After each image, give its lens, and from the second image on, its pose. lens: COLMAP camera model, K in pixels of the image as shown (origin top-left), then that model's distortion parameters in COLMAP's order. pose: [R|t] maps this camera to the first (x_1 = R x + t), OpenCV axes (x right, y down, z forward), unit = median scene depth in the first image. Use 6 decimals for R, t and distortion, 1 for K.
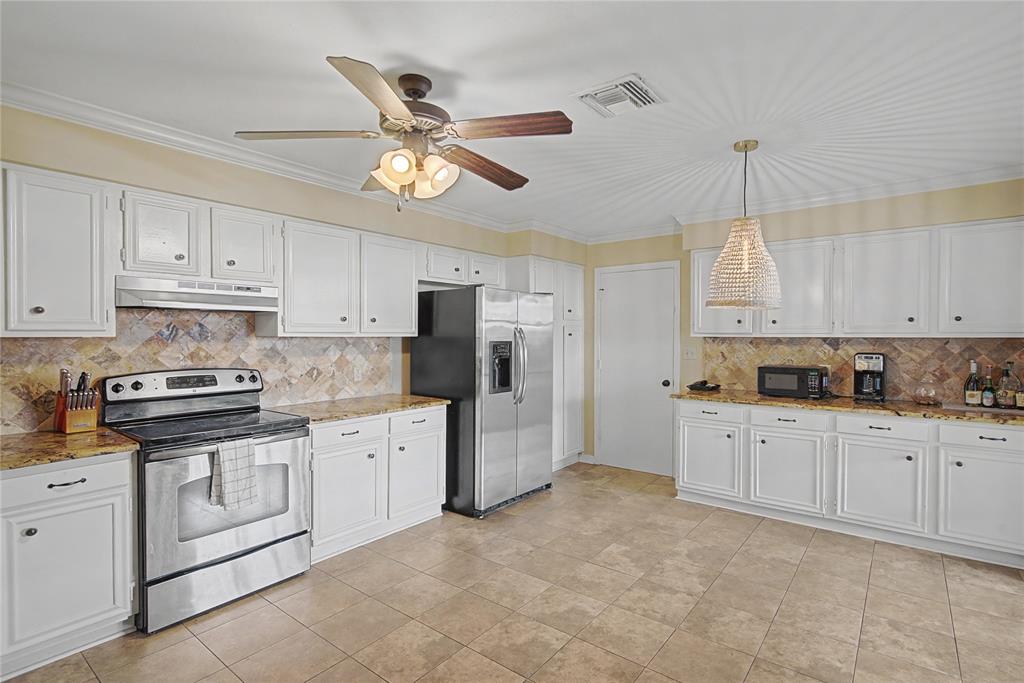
lens RADIAL K [[502.0, 0, 514.1], [0, 502.0, 337.0], [0, 0, 1]] dist [0.000470, -0.000255]
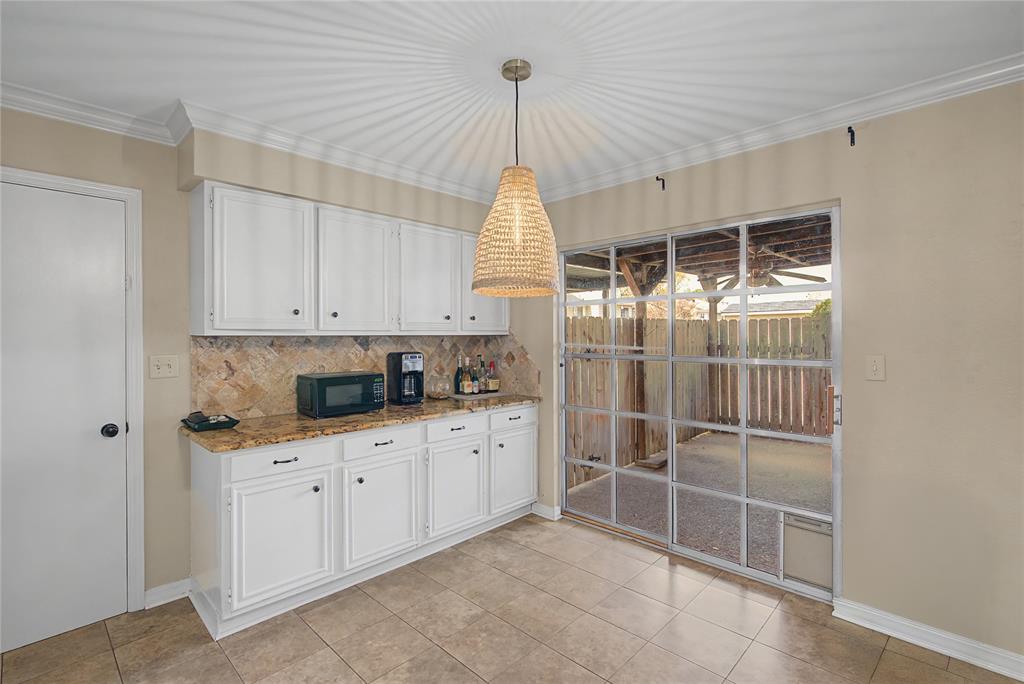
lens RADIAL K [[502.0, 0, 514.1], [0, 502.0, 337.5], [0, 0, 1]] dist [0.000470, -0.000255]
pose [[0.084195, -0.005070, 0.996436, -0.207226], [0.008311, 0.999956, 0.004385, 0.002073], [-0.996415, 0.007913, 0.084233, 0.738070]]
